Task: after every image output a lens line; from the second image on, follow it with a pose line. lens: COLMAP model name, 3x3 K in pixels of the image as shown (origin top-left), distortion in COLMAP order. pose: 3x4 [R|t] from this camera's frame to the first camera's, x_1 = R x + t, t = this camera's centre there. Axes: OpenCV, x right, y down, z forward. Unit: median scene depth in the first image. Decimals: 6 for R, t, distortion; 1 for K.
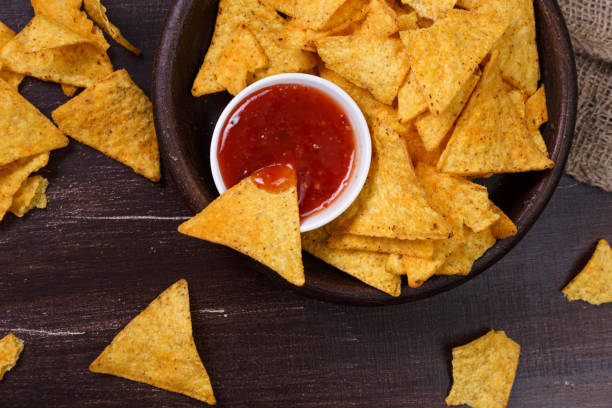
lens RADIAL K [[1071.6, 0, 309.0], [0, 1071.6, 200.1], [0, 0, 1]] dist [0.000080, 0.000000]
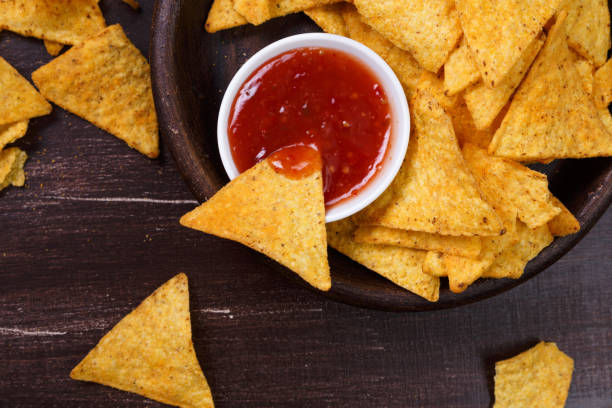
lens RADIAL K [[1071.6, 0, 307.6], [0, 1071.6, 204.2], [0, 0, 1]] dist [0.000080, 0.000000]
pose [[0.999654, 0.025343, -0.007067, -0.013324], [-0.025164, 0.999385, 0.024427, -0.004635], [0.007681, -0.024241, 0.999677, 0.150236]]
